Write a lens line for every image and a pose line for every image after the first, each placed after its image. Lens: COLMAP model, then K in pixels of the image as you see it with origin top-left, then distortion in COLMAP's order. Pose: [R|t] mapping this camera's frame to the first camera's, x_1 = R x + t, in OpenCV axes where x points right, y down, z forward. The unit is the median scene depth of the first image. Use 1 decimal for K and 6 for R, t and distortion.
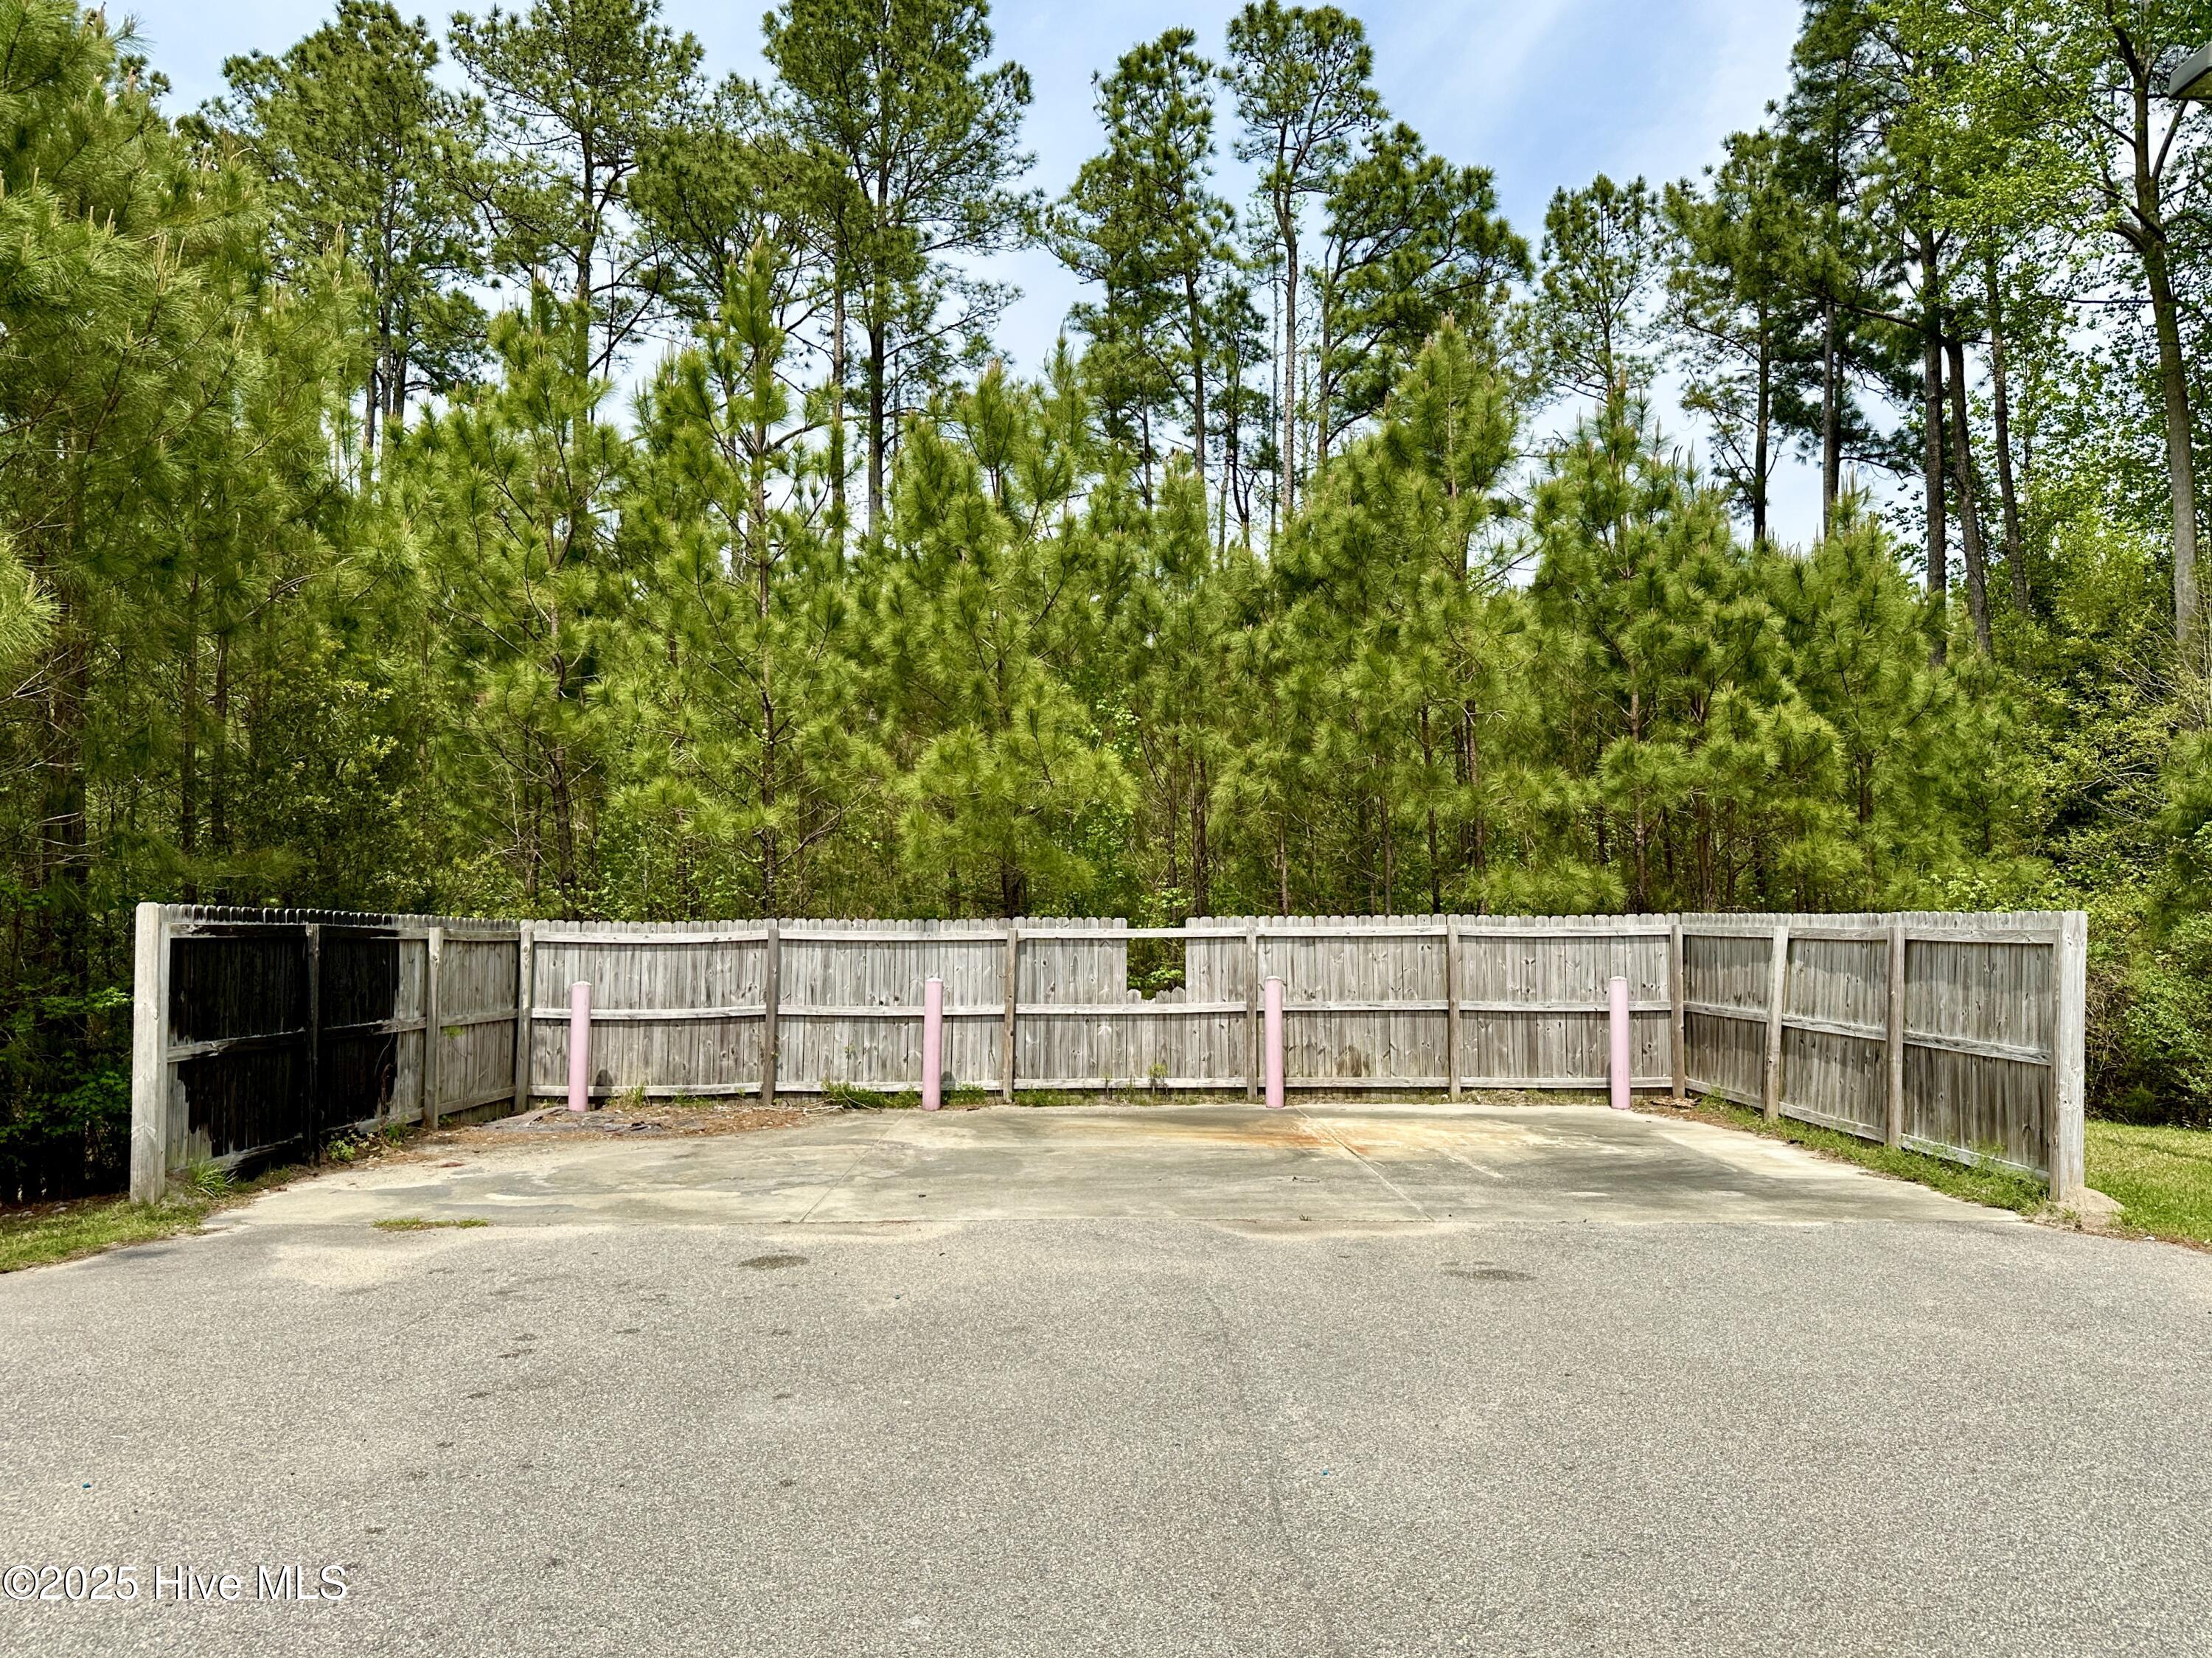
lens RADIAL K [[1676.9, 0, 1167.1], [0, 1676.9, 833.1], [0, 0, 1]] dist [0.132476, -0.215077]
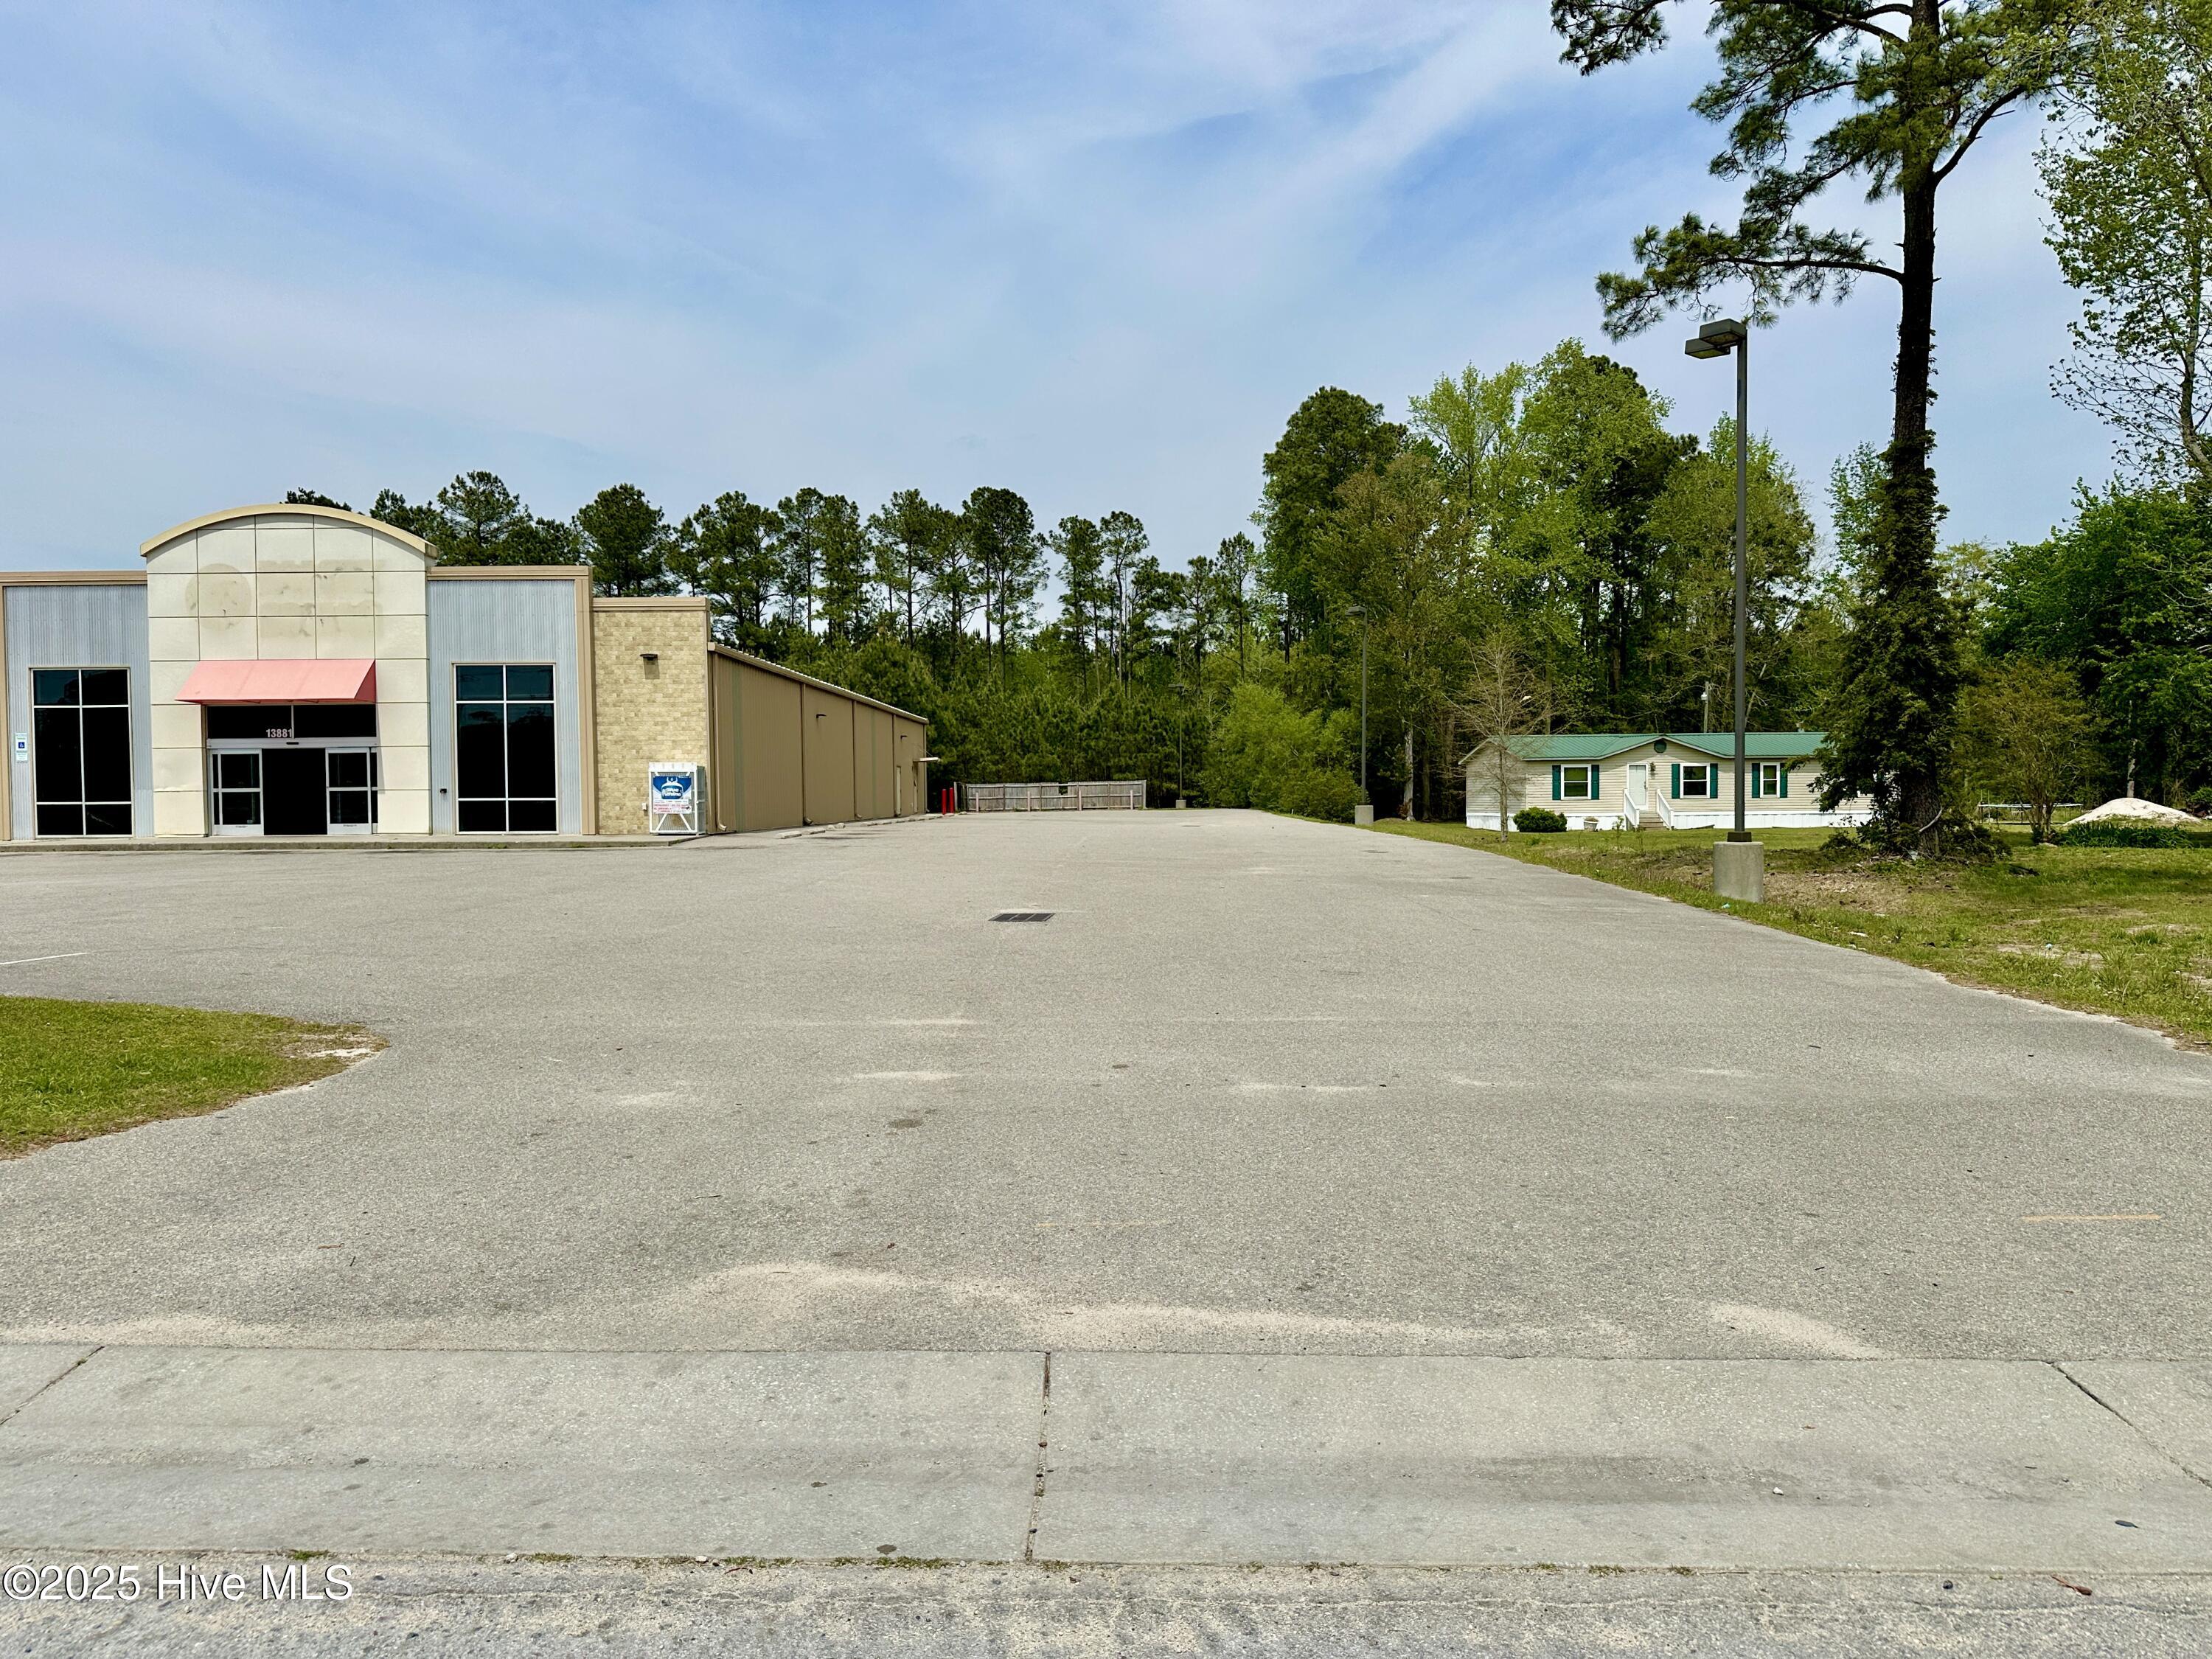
lens RADIAL K [[1677.0, 0, 1167.1], [0, 1677.0, 833.6], [0, 0, 1]] dist [0.132476, -0.215077]
pose [[0.999758, -0.011278, -0.018890, 0.516415], [0.012718, 0.996876, 0.077946, -0.252777], [0.017952, -0.078167, 0.996779, -5.466045]]
